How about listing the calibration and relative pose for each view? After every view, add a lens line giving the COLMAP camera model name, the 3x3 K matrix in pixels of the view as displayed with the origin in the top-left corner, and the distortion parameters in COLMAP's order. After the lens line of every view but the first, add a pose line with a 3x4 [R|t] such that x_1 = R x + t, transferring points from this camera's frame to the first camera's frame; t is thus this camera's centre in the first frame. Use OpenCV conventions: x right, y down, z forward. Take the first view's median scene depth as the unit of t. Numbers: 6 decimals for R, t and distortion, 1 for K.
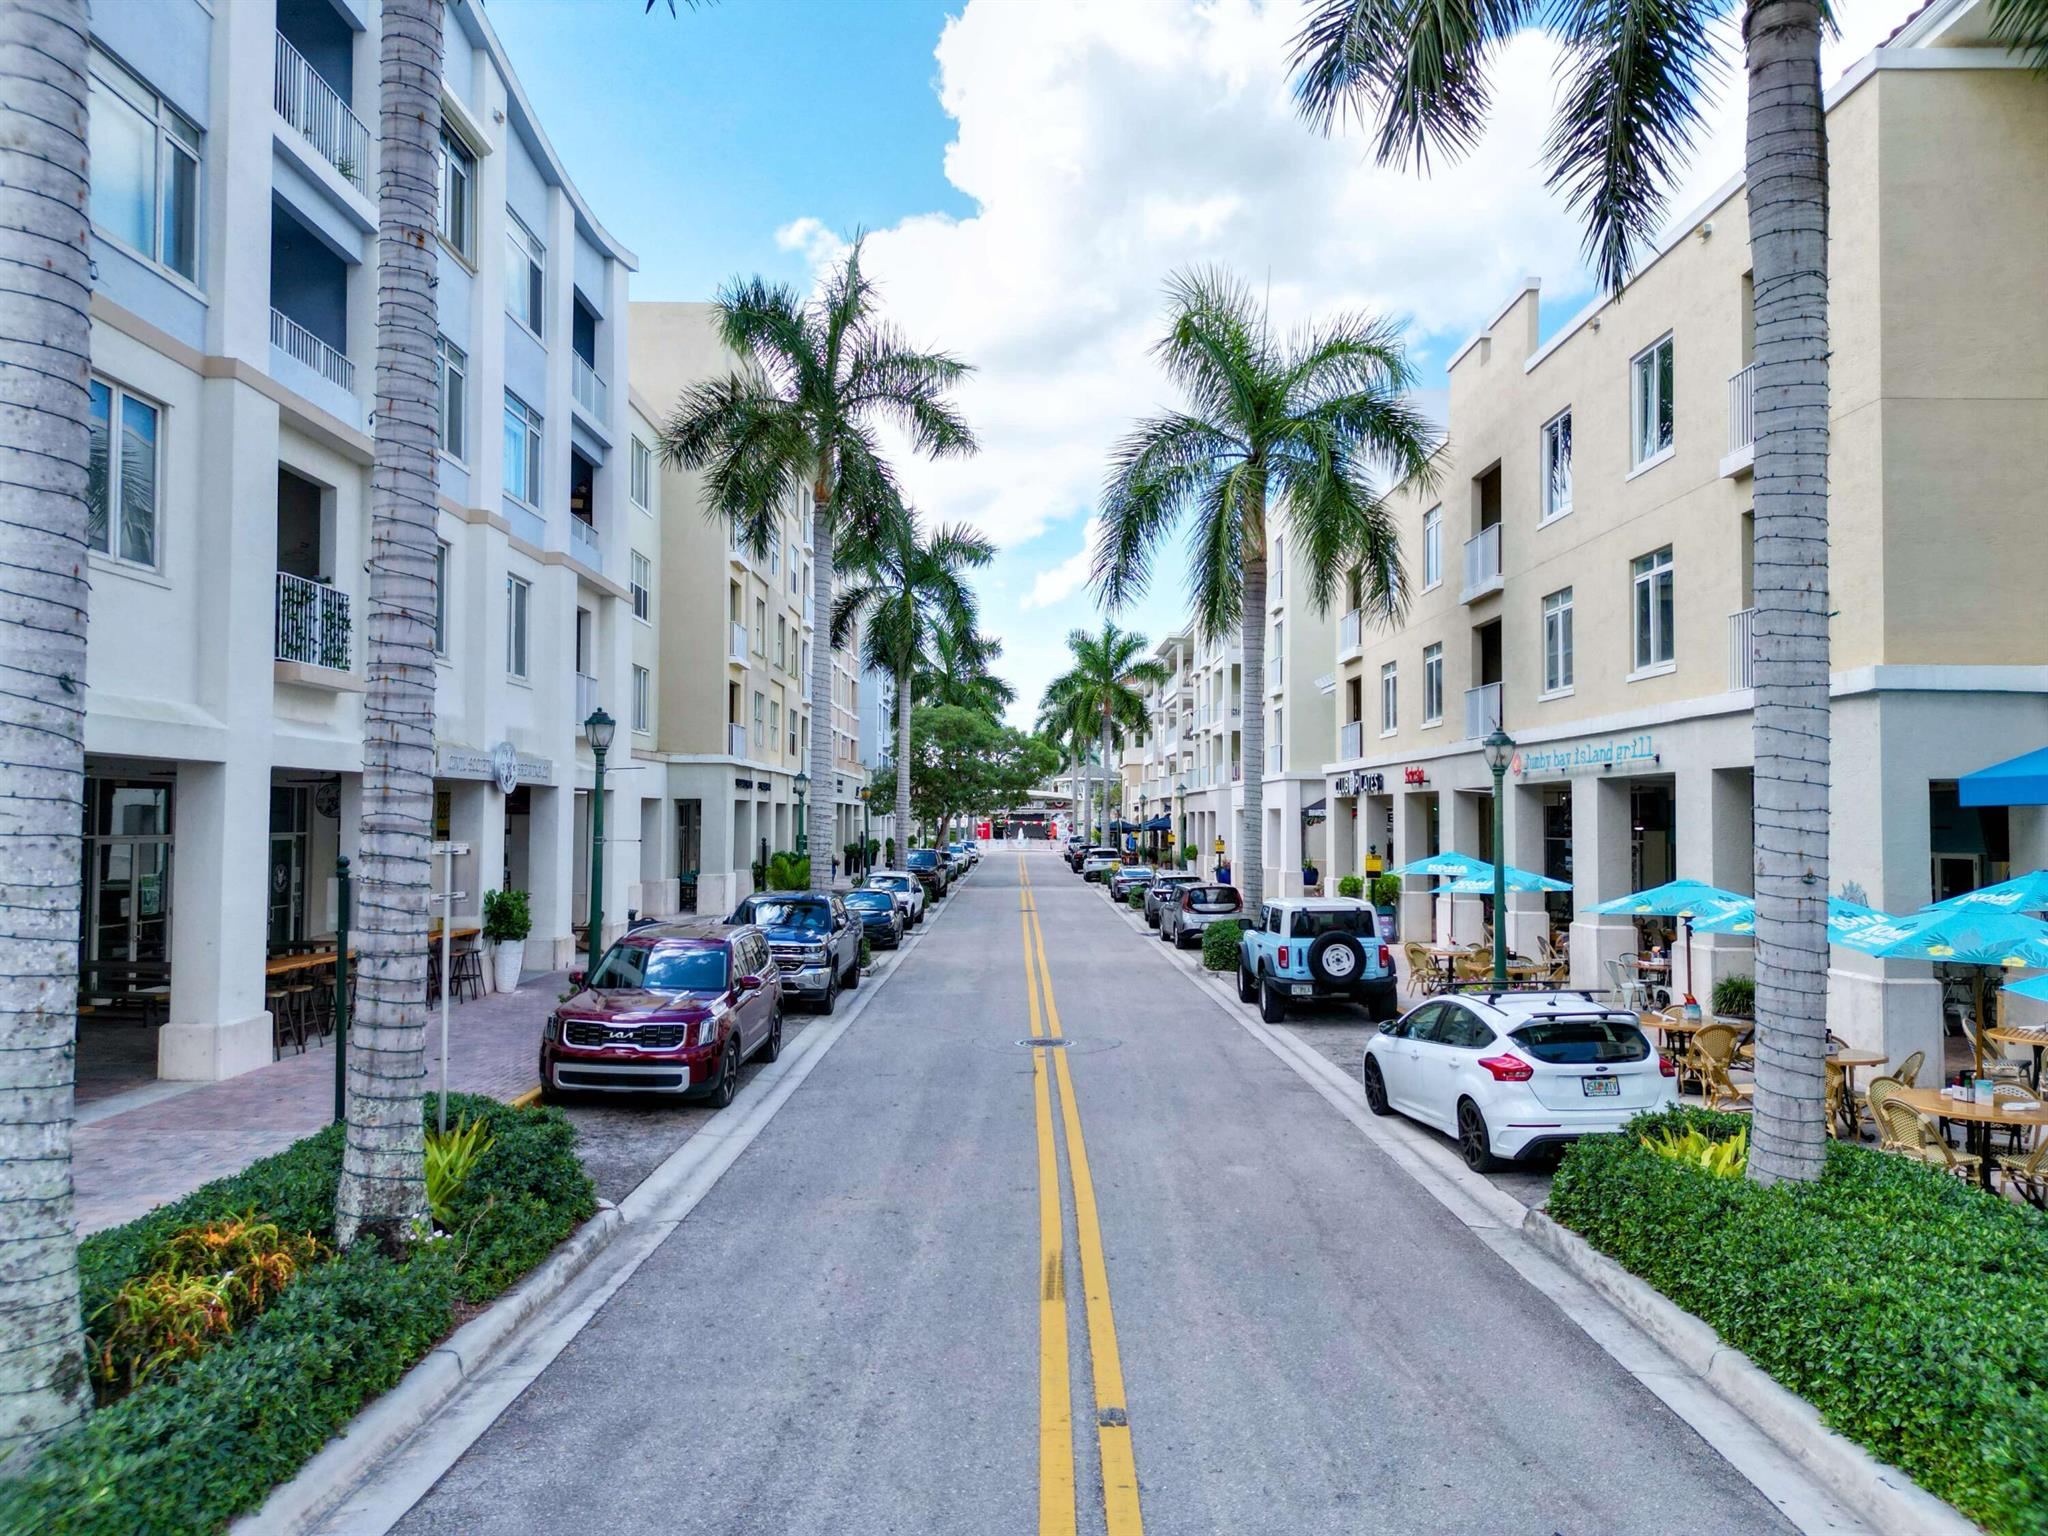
lens RADIAL K [[1439.6, 0, 1024.0], [0, 1439.6, 768.0], [0, 0, 1]] dist [0.049887, -0.038746]
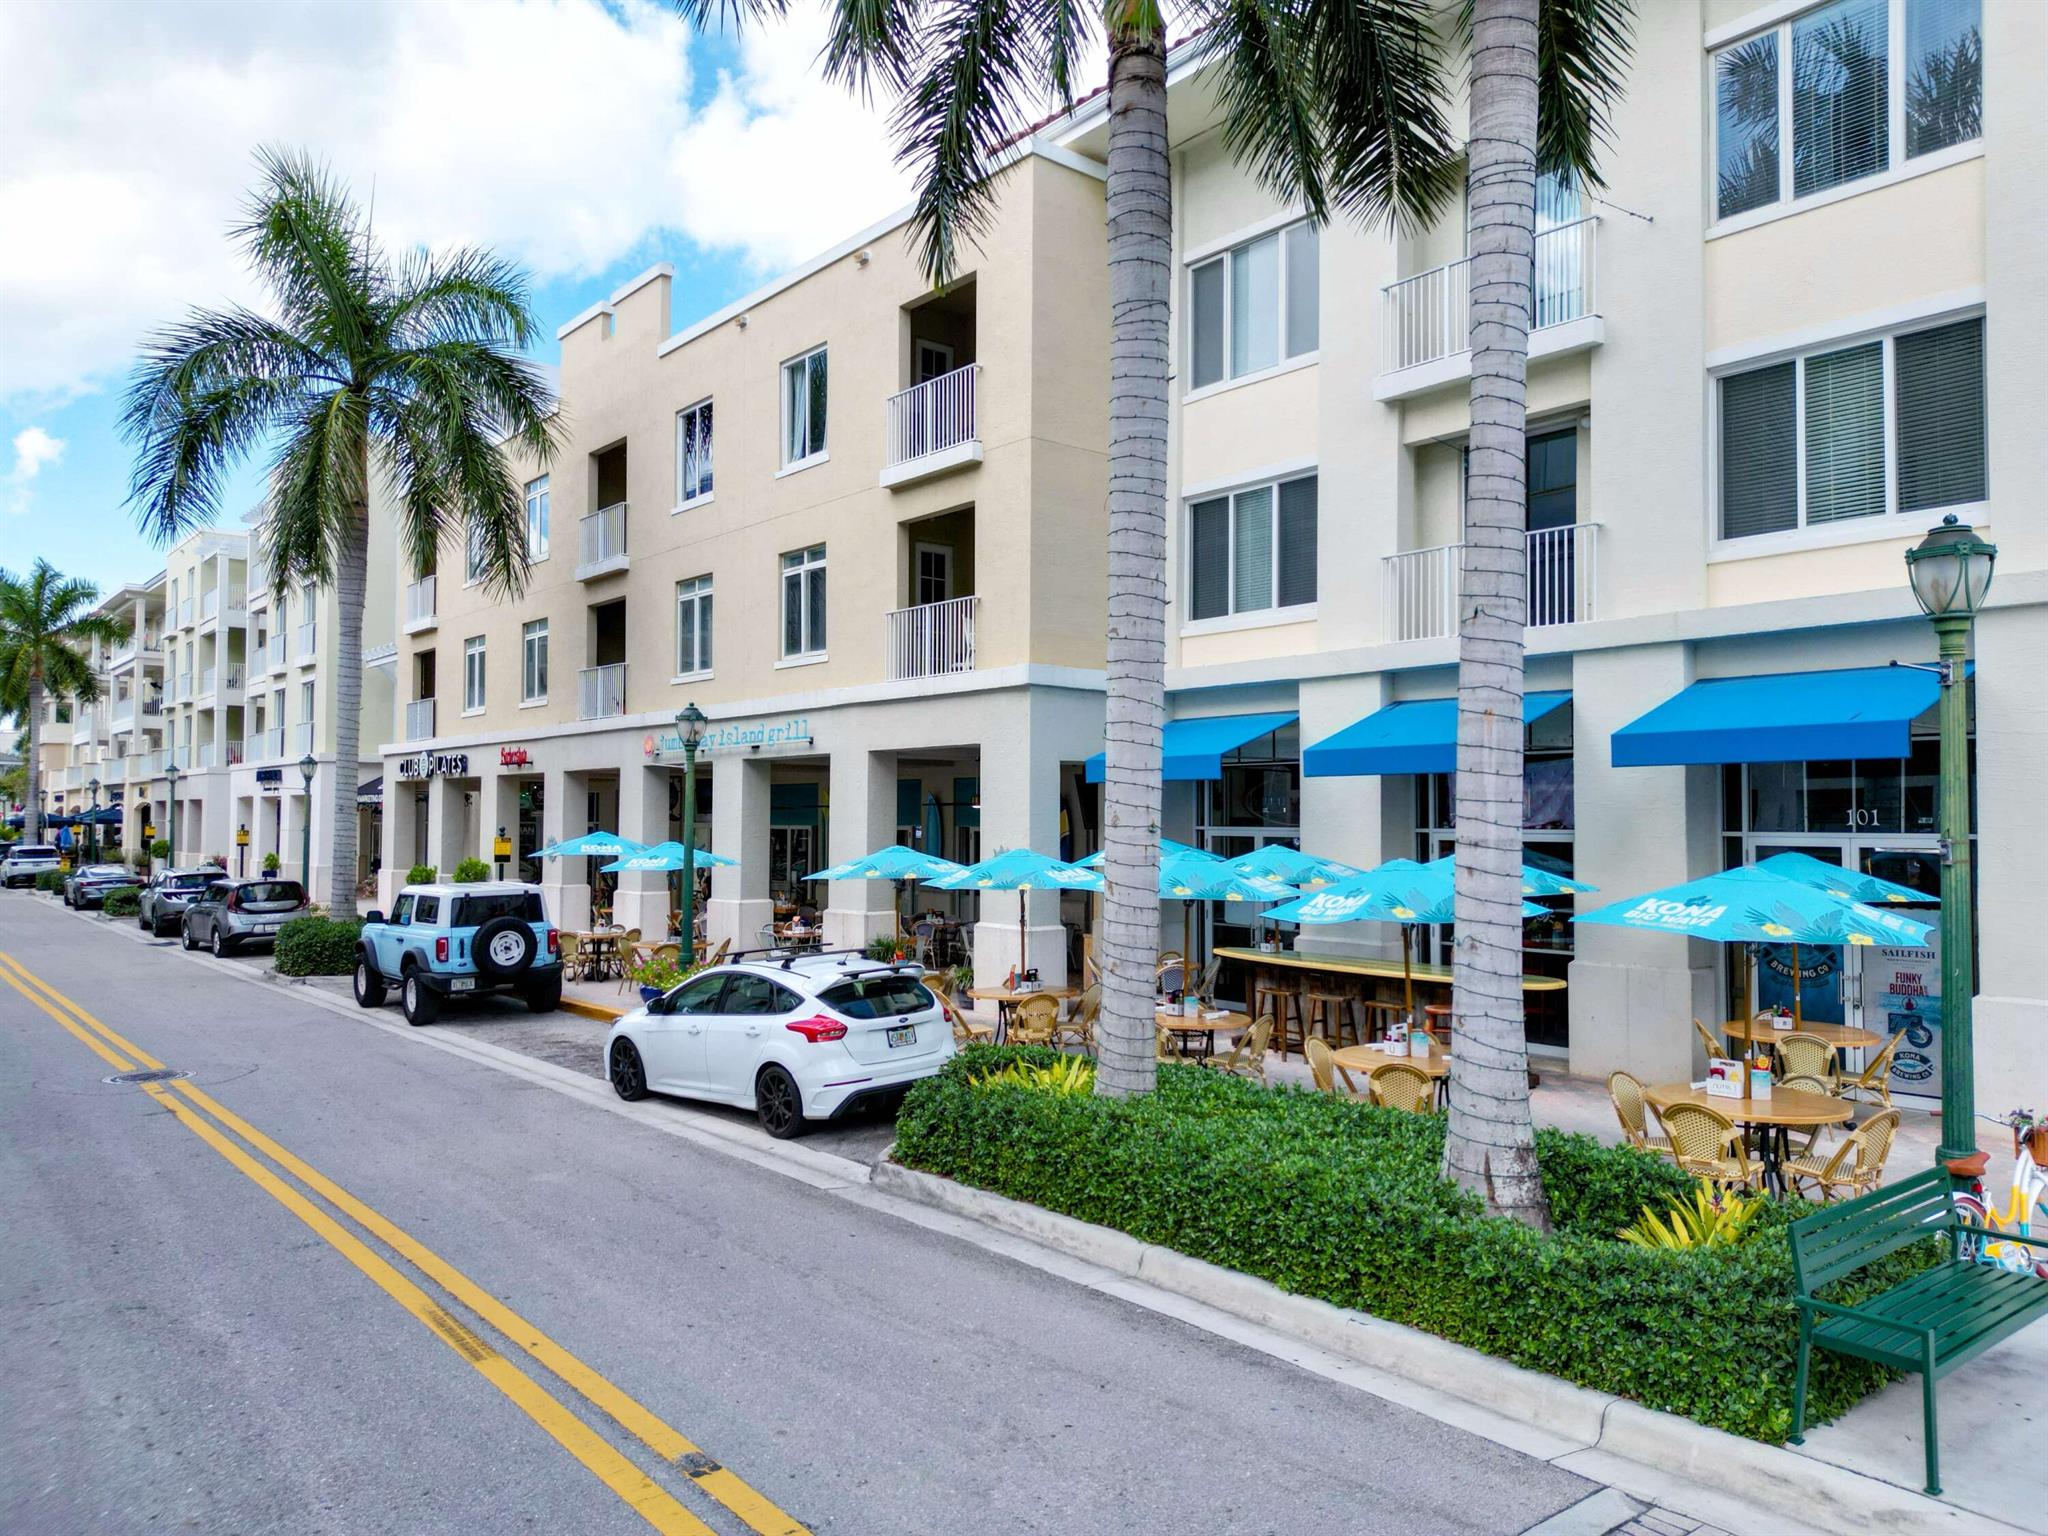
lens RADIAL K [[1434.7, 0, 1020.7], [0, 1434.7, 756.5], [0, 0, 1]] dist [0.117714, -0.102854]
pose [[0.776480, 0.027241, 0.629553, -0.112863], [-0.023671, 0.999621, -0.014059, 0.016428], [-0.629697, -0.003986, 0.776830, 0.077122]]
